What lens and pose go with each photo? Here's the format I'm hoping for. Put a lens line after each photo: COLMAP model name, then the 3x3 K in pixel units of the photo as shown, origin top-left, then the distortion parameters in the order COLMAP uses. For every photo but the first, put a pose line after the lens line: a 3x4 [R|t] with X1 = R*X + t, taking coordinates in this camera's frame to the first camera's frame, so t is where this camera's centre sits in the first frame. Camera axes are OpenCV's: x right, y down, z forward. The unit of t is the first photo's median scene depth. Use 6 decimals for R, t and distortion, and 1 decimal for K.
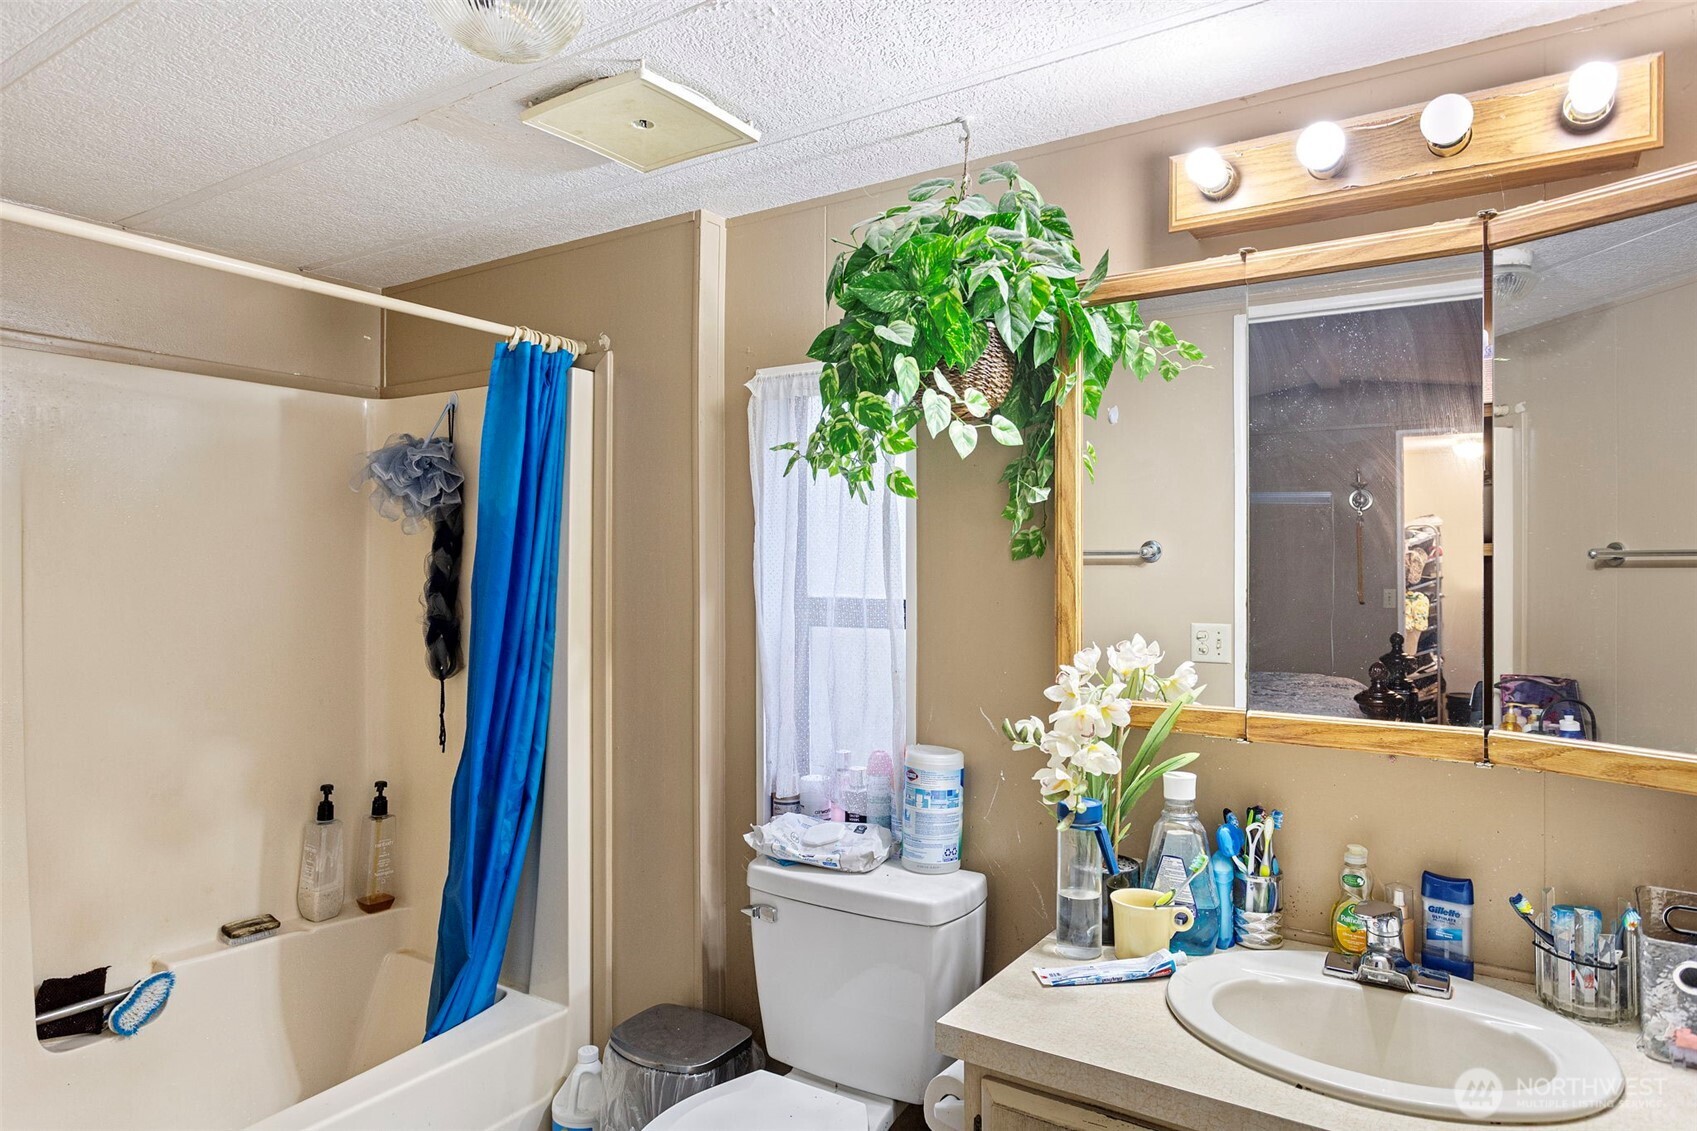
lens RADIAL K [[1015.9, 0, 849.1], [0, 1015.9, 559.4], [0, 0, 1]] dist [0.005377, 0.000497]
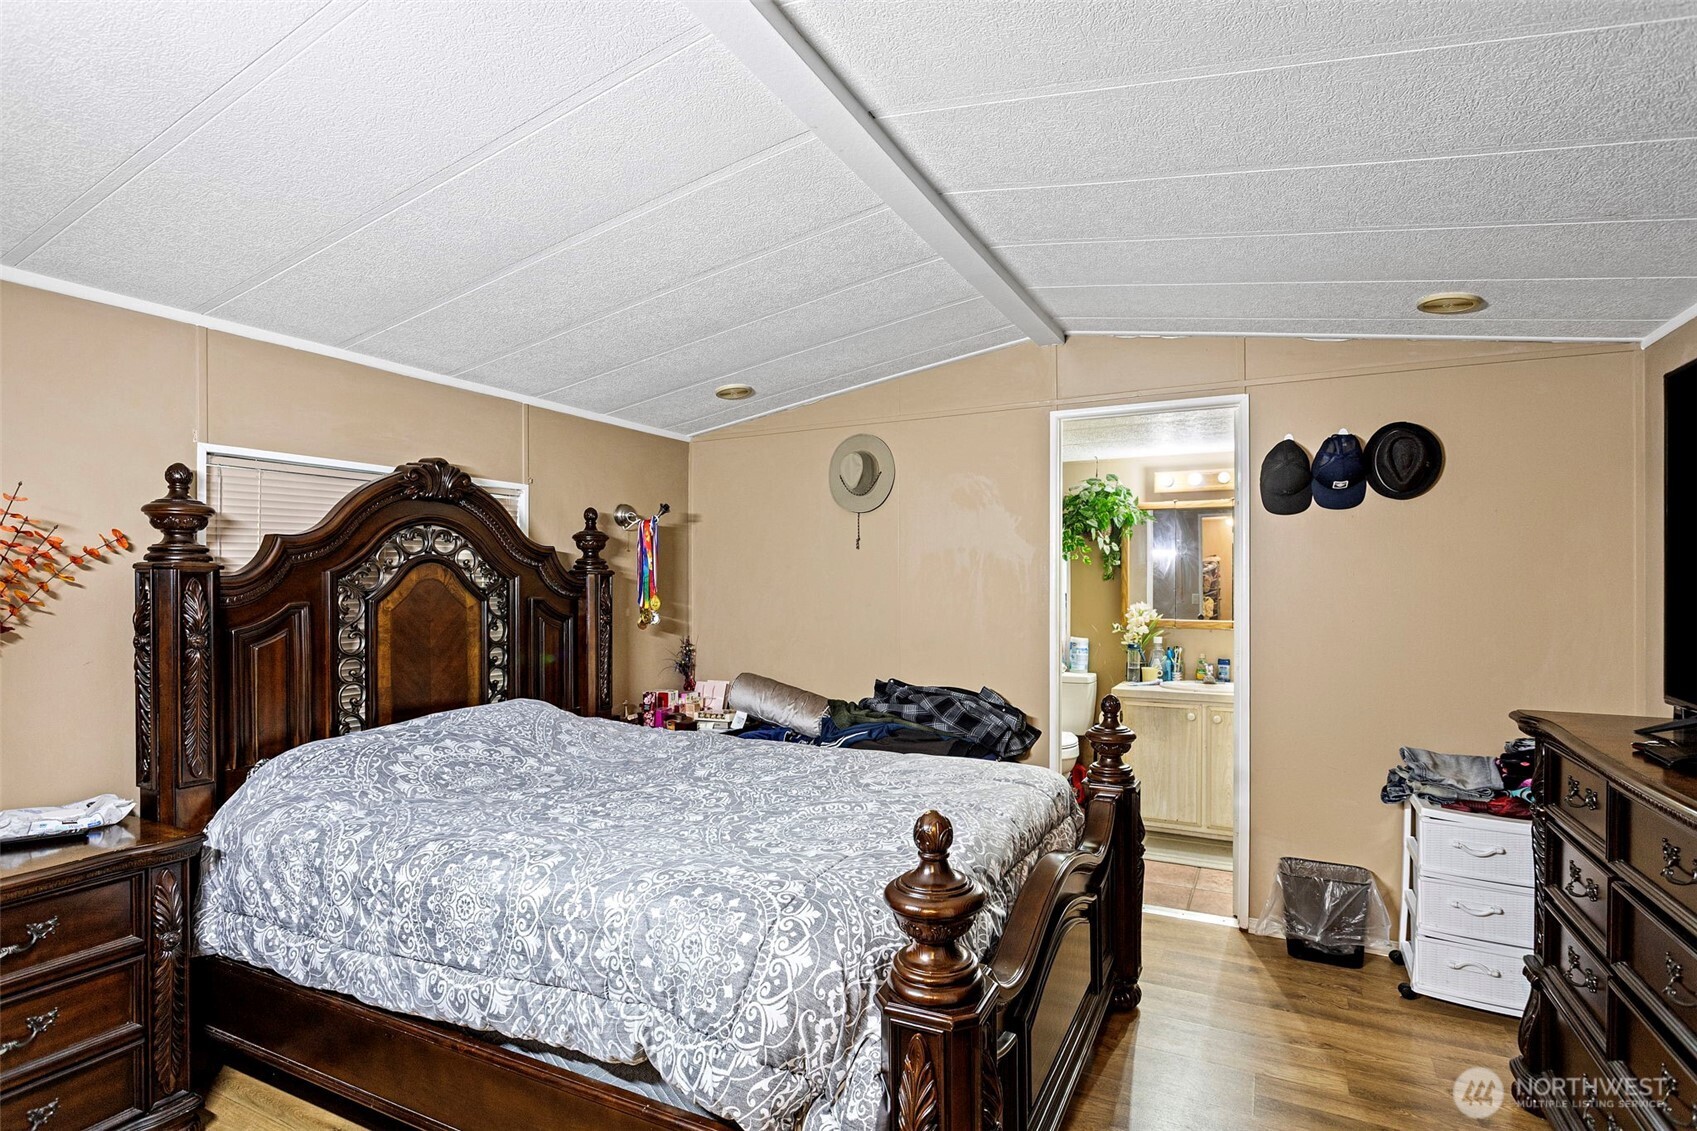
lens RADIAL K [[811.4, 0, 867.8], [0, 811.4, 596.3], [0, 0, 1]] dist [0.011562, -0.002703]
pose [[0.992701, -0.008621, 0.120291, -1.105303], [0.006408, 0.999803, 0.018776, -0.003478], [-0.120429, -0.017868, 0.992561, -1.864582]]
